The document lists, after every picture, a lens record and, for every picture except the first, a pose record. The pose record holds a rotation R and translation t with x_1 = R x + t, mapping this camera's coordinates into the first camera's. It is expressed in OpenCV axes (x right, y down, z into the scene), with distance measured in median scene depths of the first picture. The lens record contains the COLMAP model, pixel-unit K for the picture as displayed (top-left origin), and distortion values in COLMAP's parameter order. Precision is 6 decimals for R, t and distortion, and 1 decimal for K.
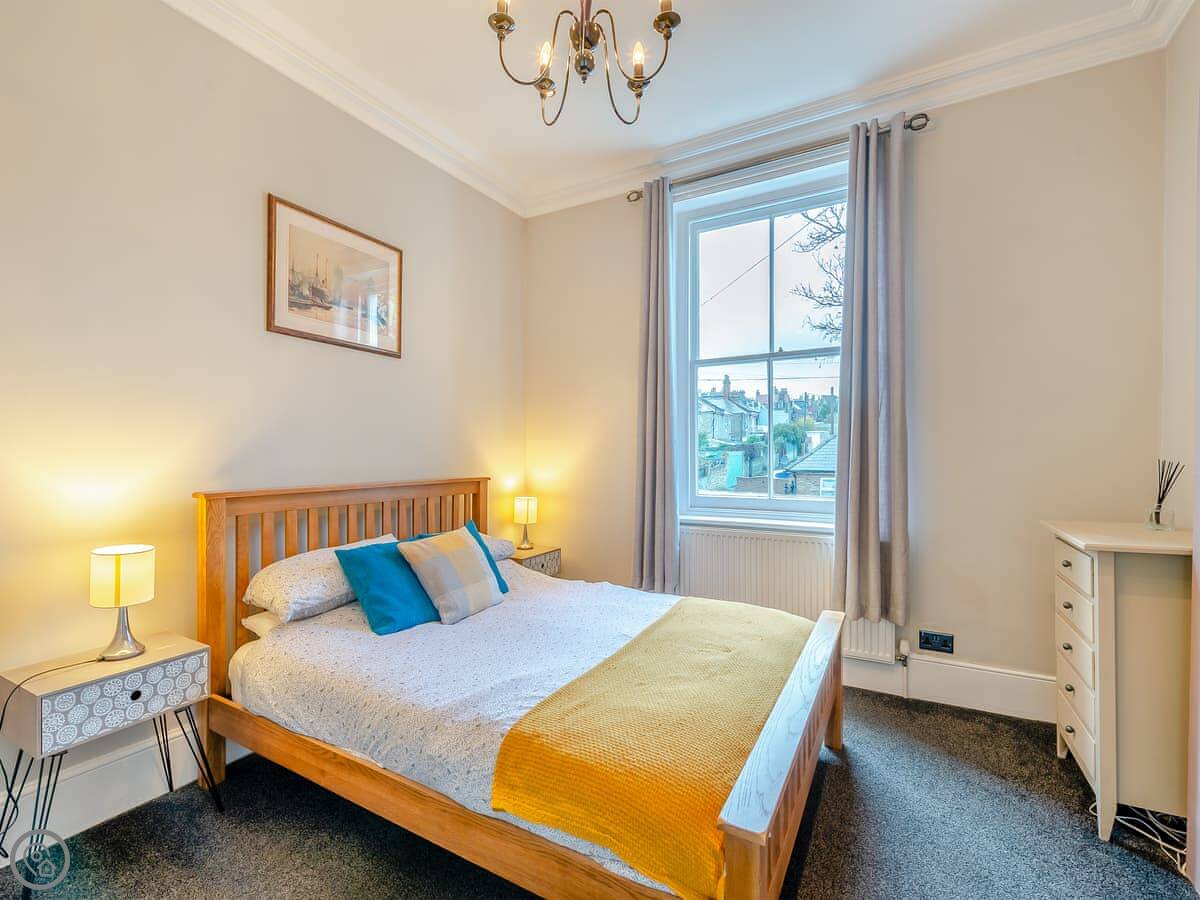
lens RADIAL K [[524.6, 0, 608.7], [0, 524.6, 450.1], [0, 0, 1]] dist [0.007154, -0.003031]
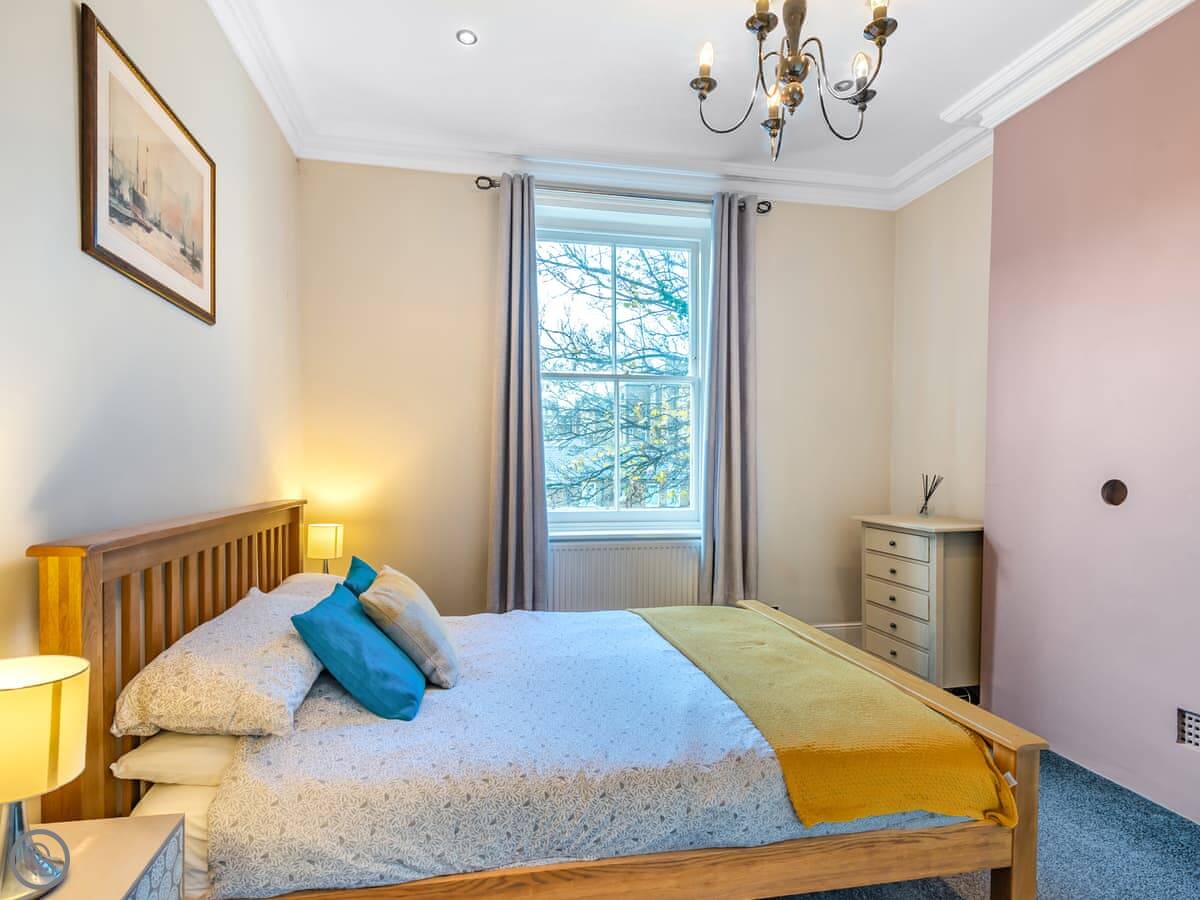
lens RADIAL K [[566.7, 0, 532.5], [0, 566.7, 466.7], [0, 0, 1]] dist [0.002533, 0.001070]
pose [[0.797585, 0.002066, 0.603203, -0.602446], [-0.008277, 0.999937, 0.007519, -0.004449], [-0.603150, -0.010990, 0.797552, 0.213993]]
